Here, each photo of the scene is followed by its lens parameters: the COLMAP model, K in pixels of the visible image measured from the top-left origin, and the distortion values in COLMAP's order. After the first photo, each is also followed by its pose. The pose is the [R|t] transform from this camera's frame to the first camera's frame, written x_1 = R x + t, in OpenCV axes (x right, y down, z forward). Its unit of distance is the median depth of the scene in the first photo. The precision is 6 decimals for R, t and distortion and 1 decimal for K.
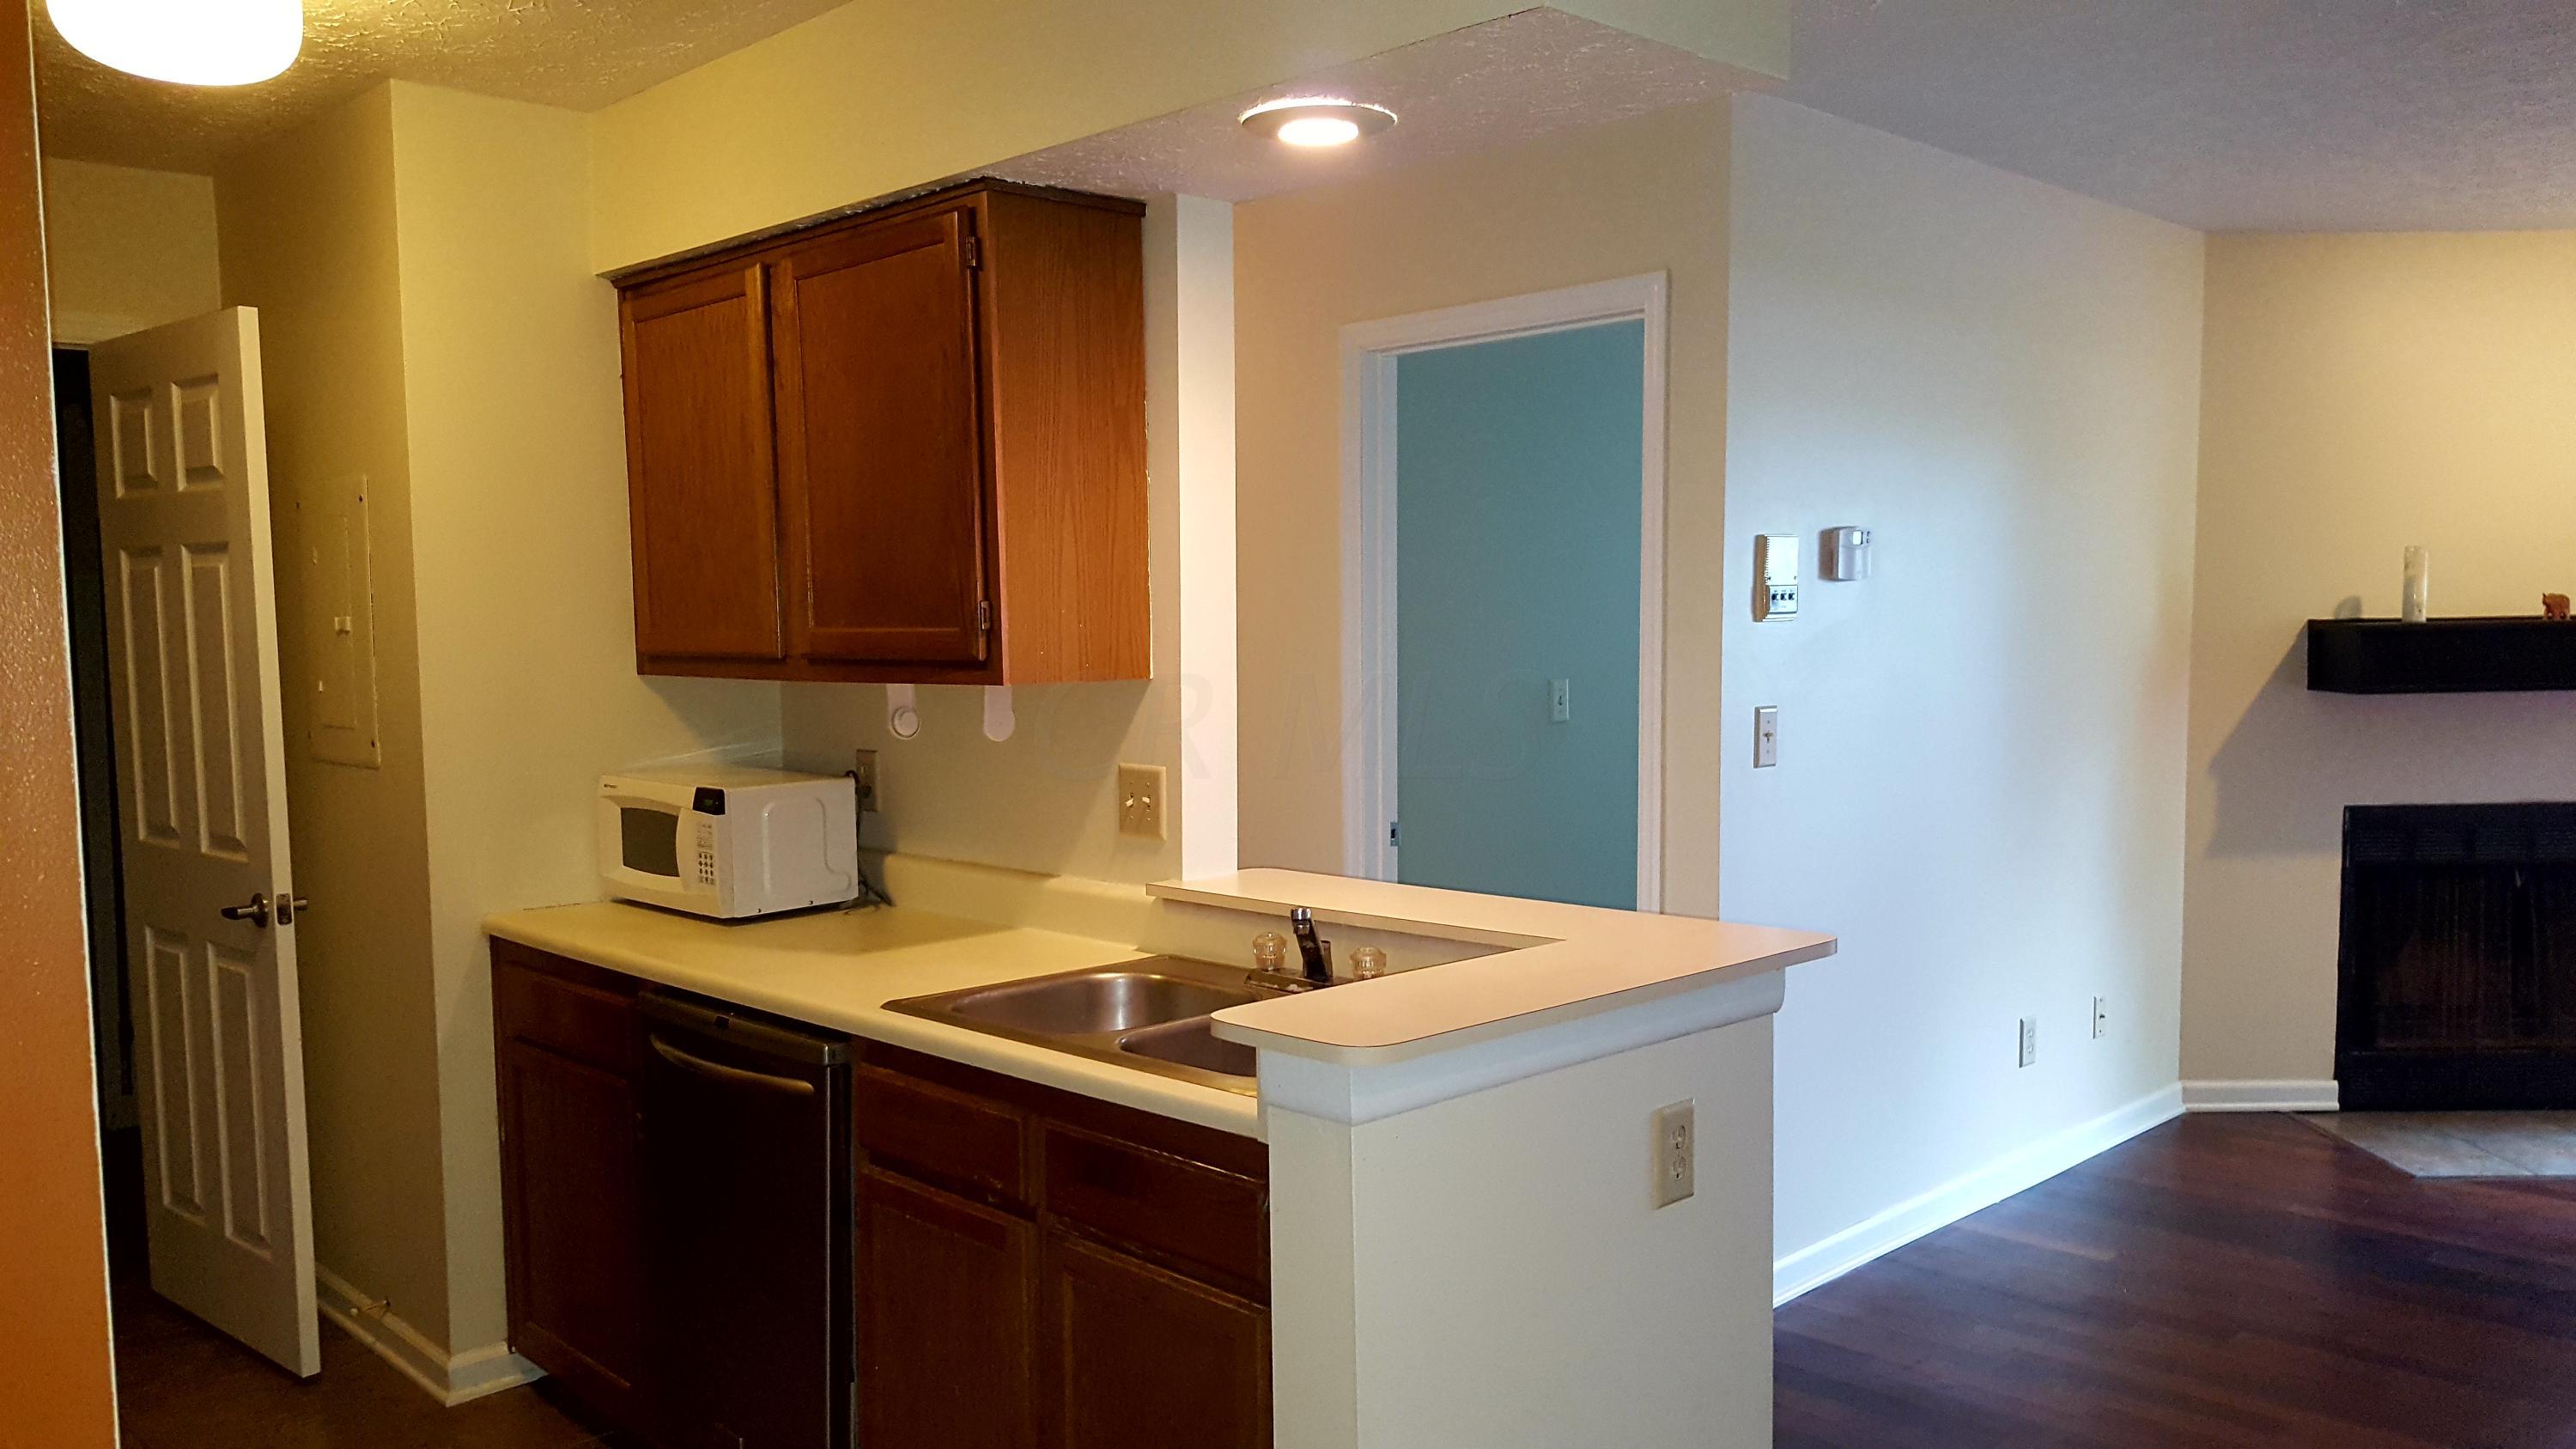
lens RADIAL K [[1918.7, 0, 1288.0], [0, 1918.7, 724.5], [0, 0, 1]] dist [0.205759, -0.327427]
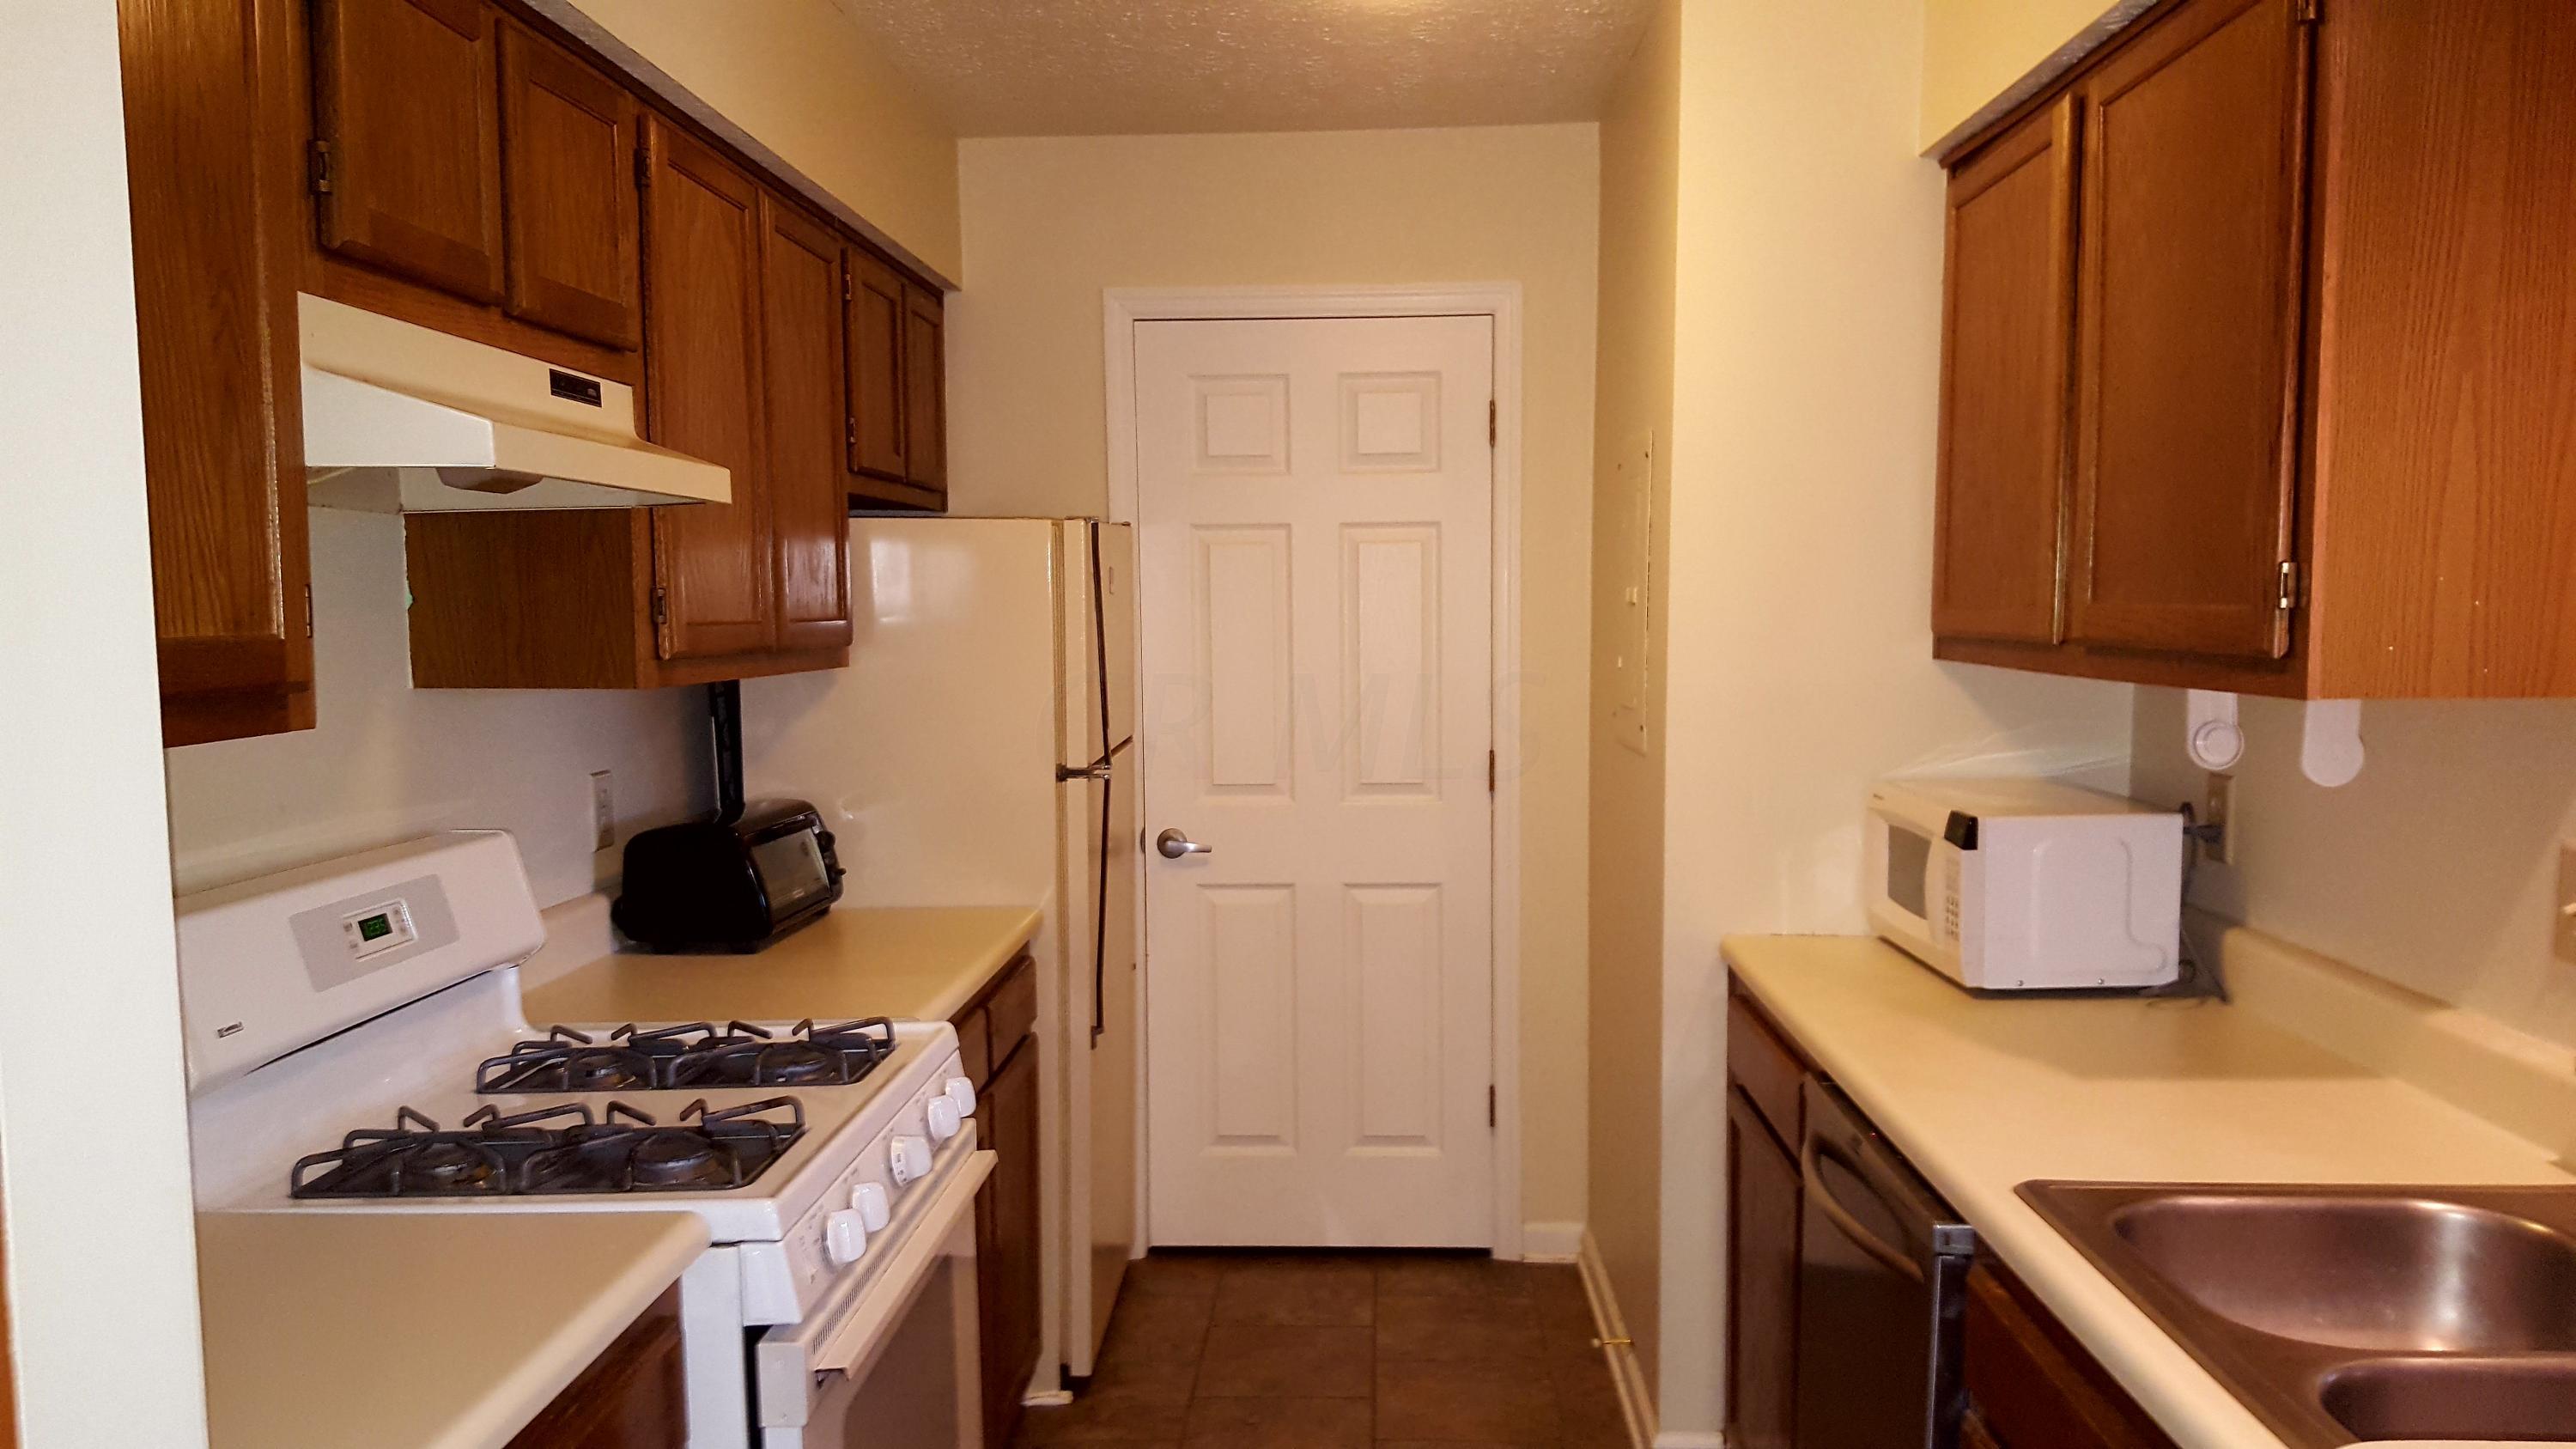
lens RADIAL K [[1971.8, 0, 1281.5], [0, 1971.8, 762.8], [0, 0, 1]] dist [0.151468, -0.229555]
pose [[0.705884, 0.069003, -0.704958, 0.063483], [-0.044734, 0.997600, 0.052855, -0.016421], [0.706913, -0.005774, 0.707277, 0.263552]]
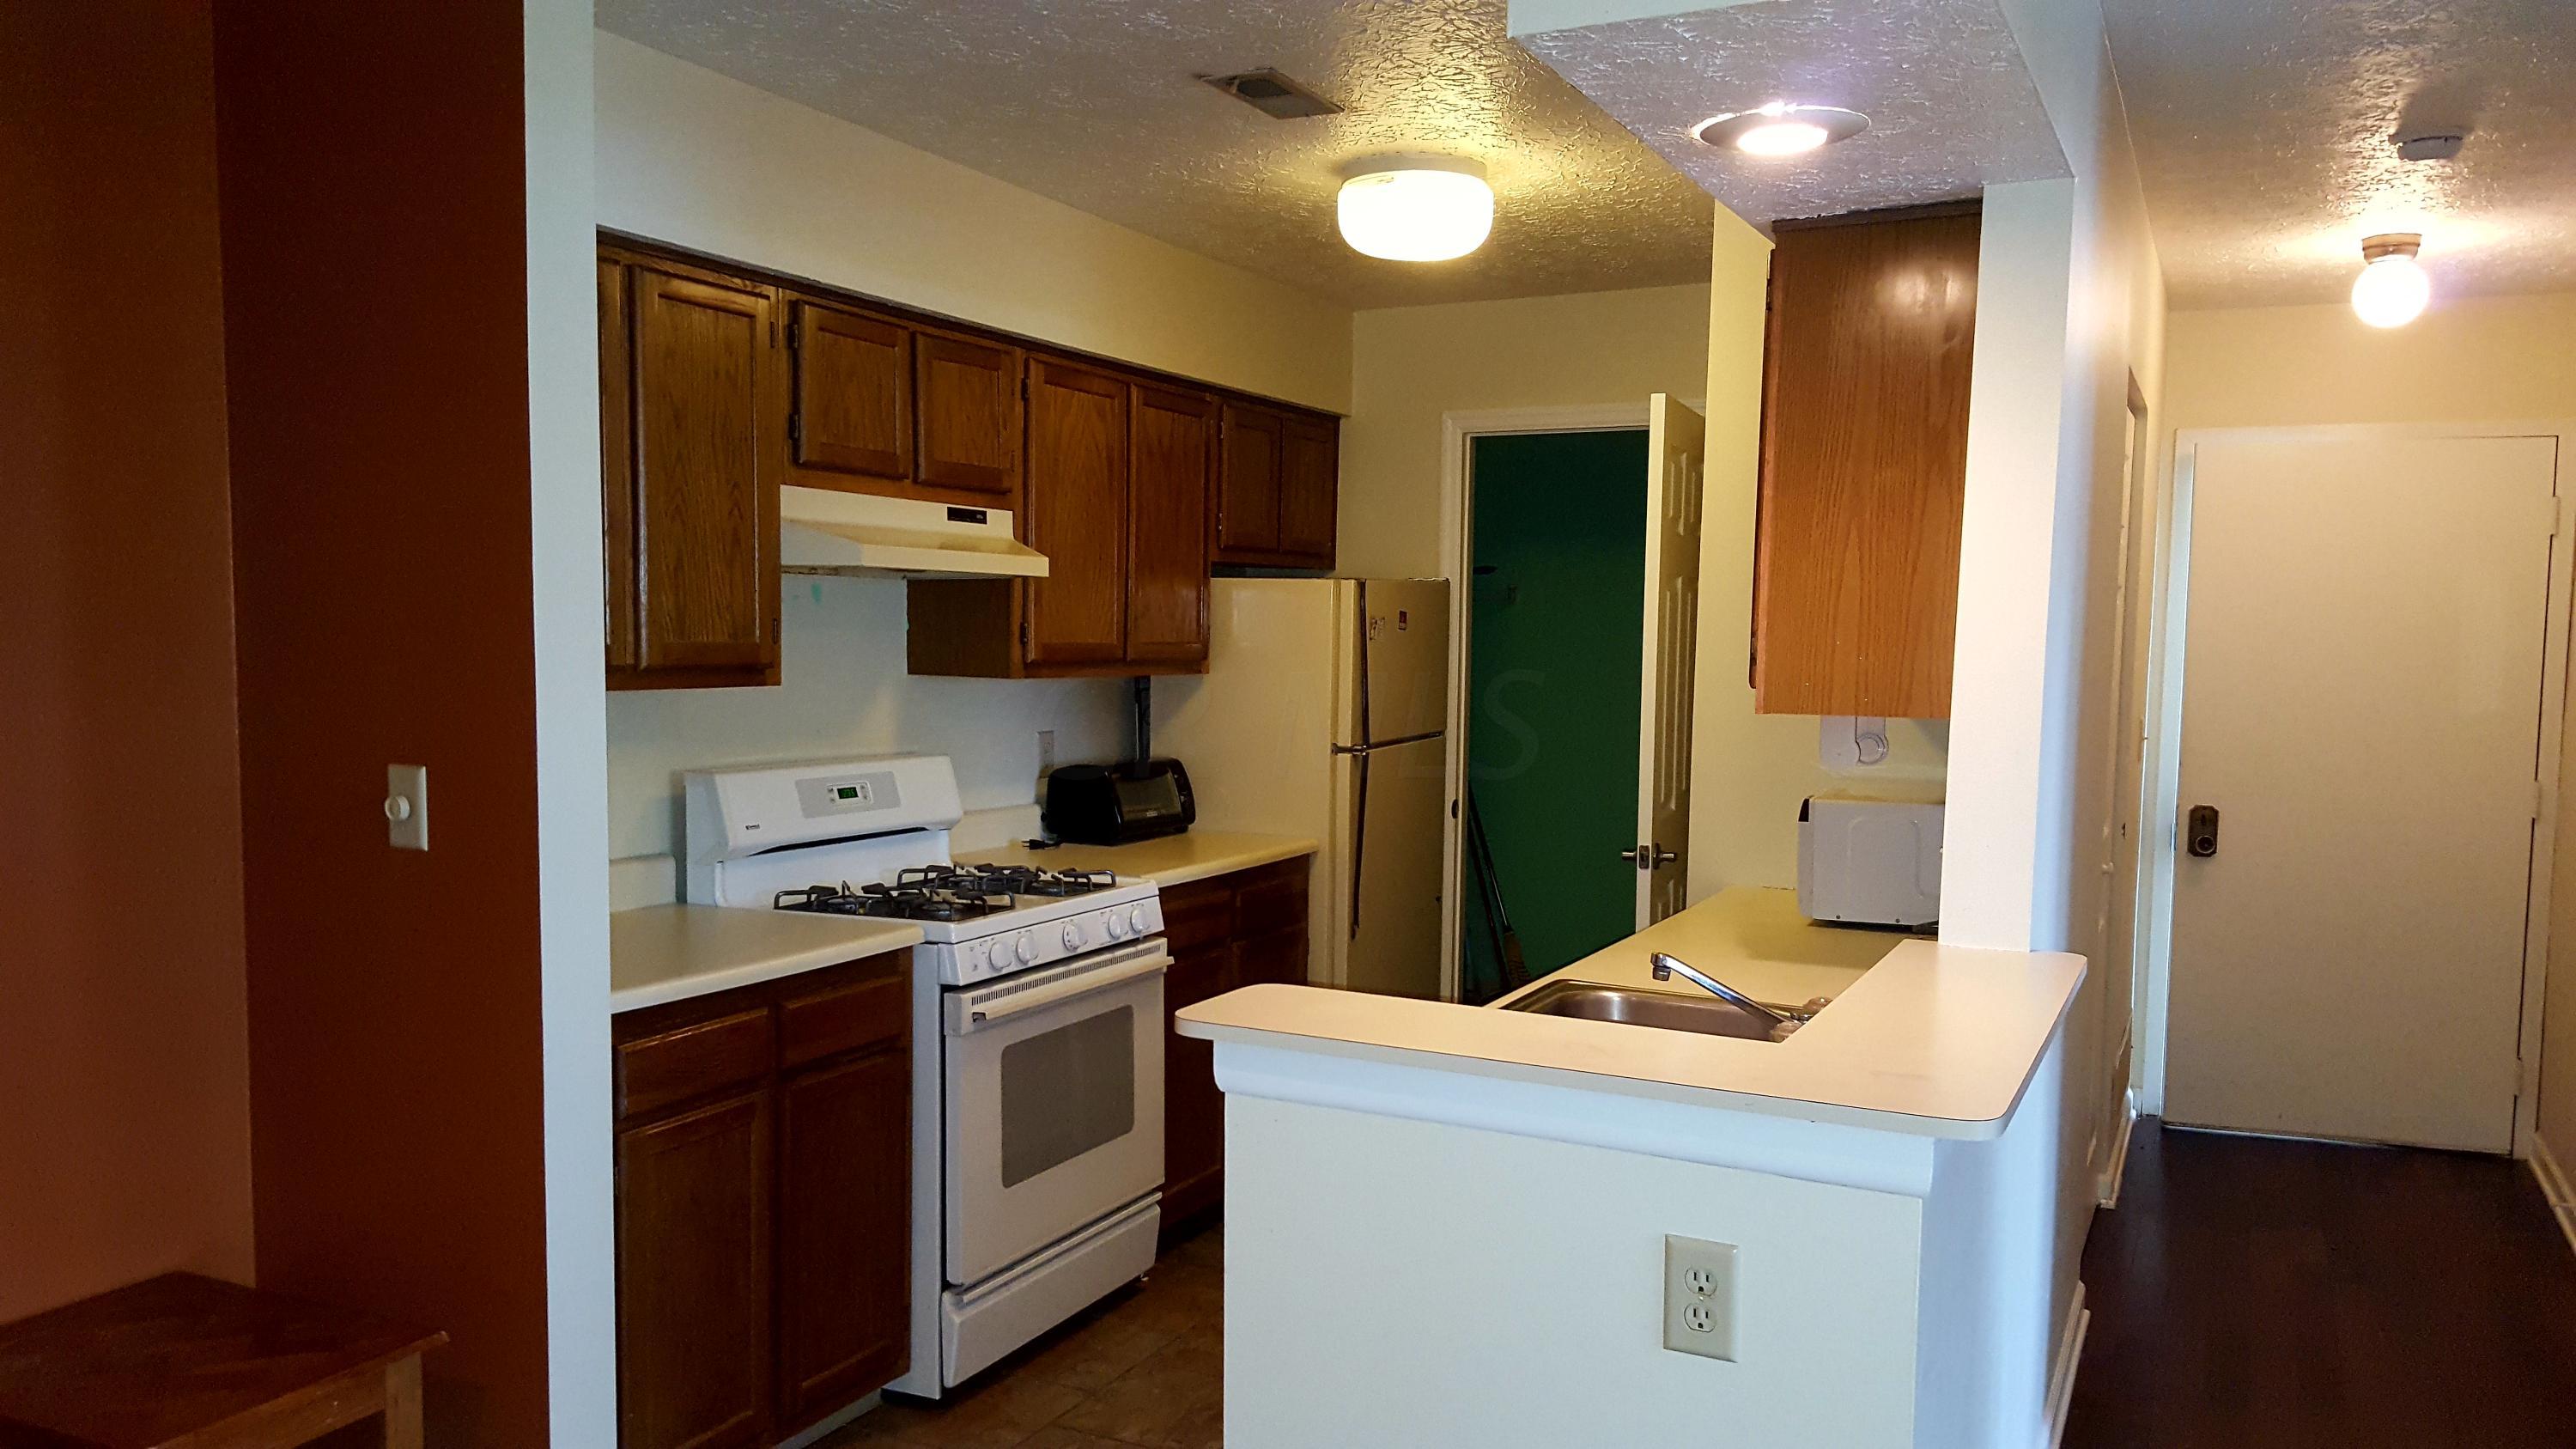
lens RADIAL K [[1953.2, 0, 1283.2], [0, 1953.2, 774.5], [0, 0, 1]] dist [0.233349, -0.279907]
pose [[0.362797, 0.092383, -0.927277, 0.621446], [-0.075003, 0.994740, 0.069760, -0.034401], [0.928845, 0.044240, 0.367818, 0.308394]]
